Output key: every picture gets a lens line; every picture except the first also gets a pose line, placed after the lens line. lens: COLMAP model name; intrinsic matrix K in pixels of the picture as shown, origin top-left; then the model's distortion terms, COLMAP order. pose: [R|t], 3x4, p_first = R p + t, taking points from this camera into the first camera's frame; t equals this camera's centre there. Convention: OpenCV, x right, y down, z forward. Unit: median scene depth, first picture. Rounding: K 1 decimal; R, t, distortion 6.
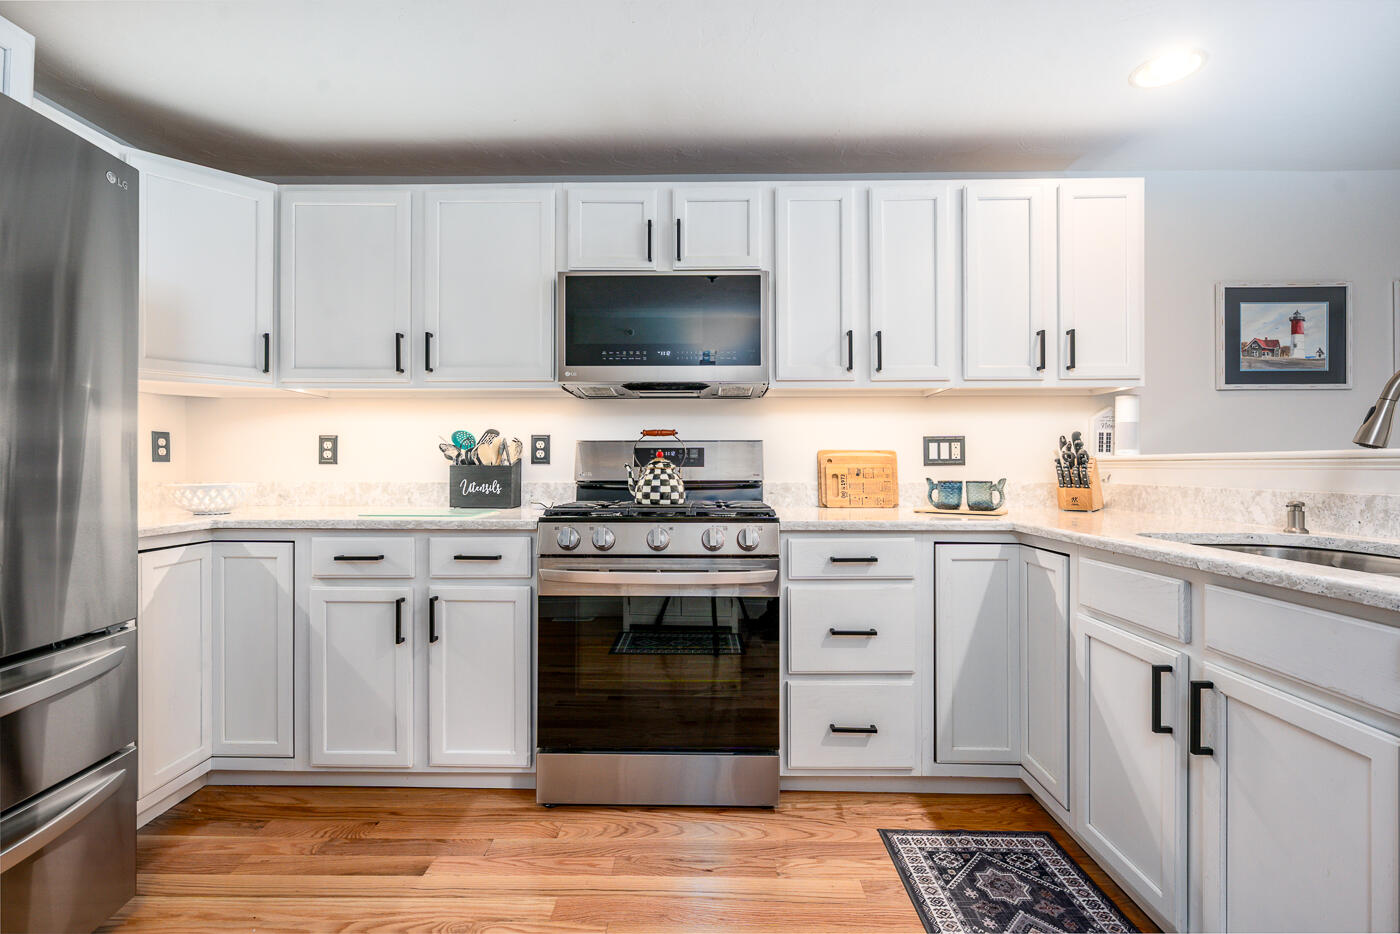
lens RADIAL K [[623.9, 0, 695.7], [0, 623.9, 465.1], [0, 0, 1]] dist [0.001830, -0.000968]
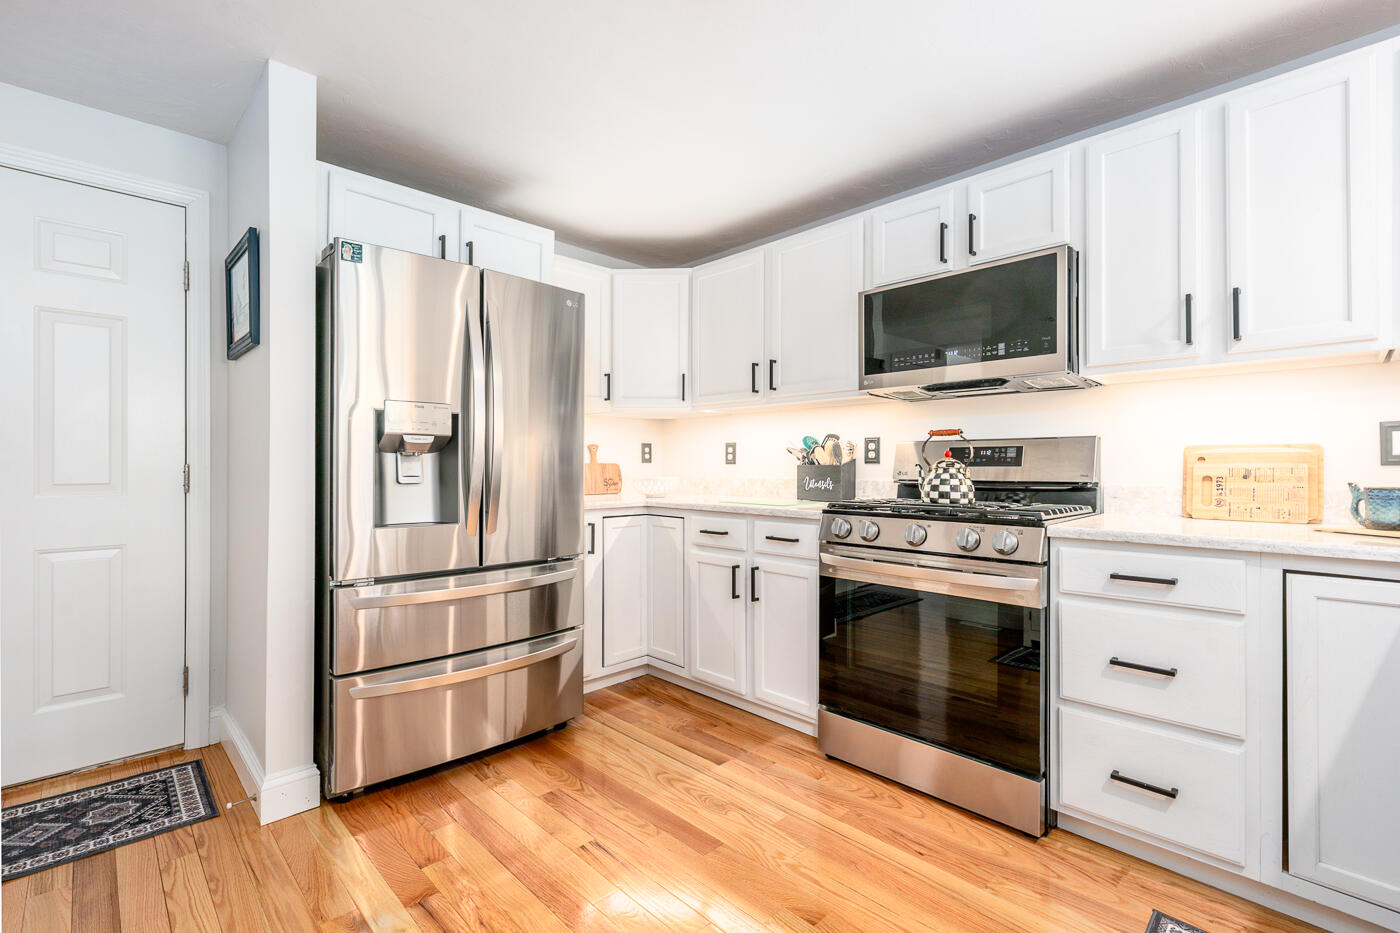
lens RADIAL K [[623.9, 0, 692.3], [0, 623.9, 464.7], [0, 0, 1]] dist [0.001830, -0.000968]
pose [[0.707179, -0.000752, -0.707034, 0.389035], [0.000561, 1.000000, -0.000503, 0.000439], [0.707035, -0.000041, 0.707179, -0.005336]]
